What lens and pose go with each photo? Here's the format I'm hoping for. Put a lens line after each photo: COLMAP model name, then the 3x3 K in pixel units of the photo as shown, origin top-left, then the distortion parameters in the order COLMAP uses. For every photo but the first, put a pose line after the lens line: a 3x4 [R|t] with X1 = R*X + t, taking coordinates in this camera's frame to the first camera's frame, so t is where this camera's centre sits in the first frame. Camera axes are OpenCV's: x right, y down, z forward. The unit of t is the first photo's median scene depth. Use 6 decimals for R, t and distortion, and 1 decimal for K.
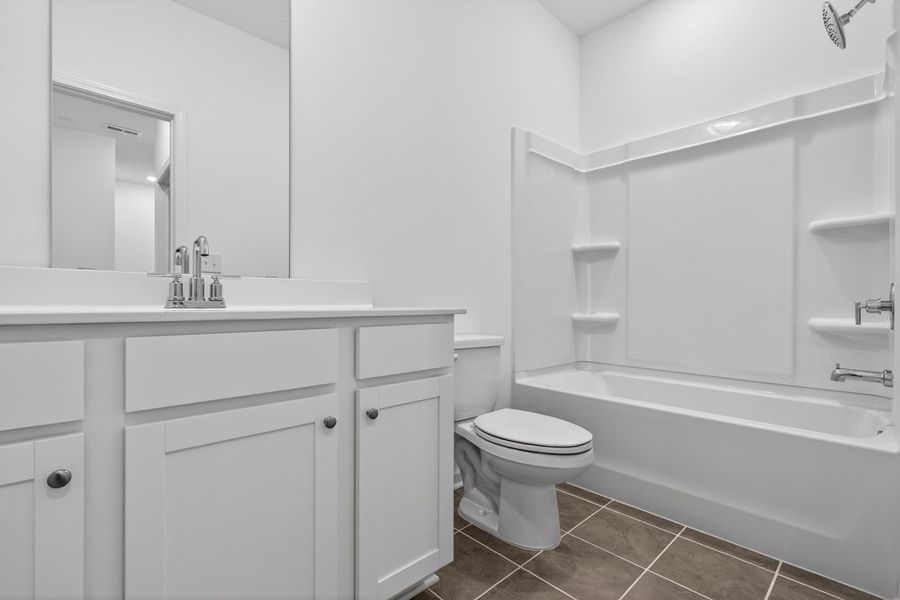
lens RADIAL K [[411.2, 0, 457.7], [0, 411.2, 305.6], [0, 0, 1]] dist [-0.010746, 0.001666]
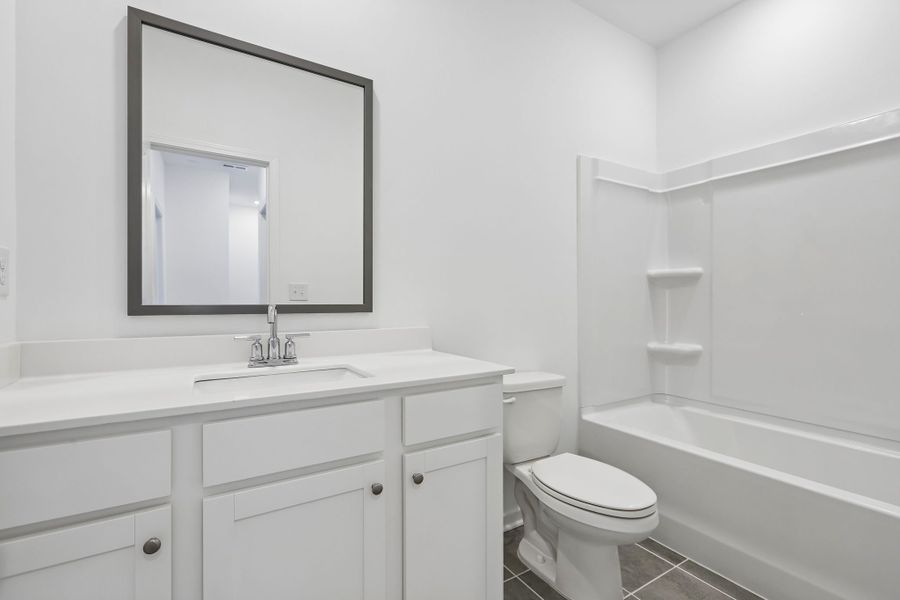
lens RADIAL K [[411.2, 0, 456.1], [0, 411.2, 298.6], [0, 0, 1]] dist [-0.010746, 0.001666]
pose [[0.978766, -0.000710, -0.204979, 0.061104], [0.000009, 0.999994, -0.003422, -0.113203], [0.204981, 0.003348, 0.978760, -0.006306]]
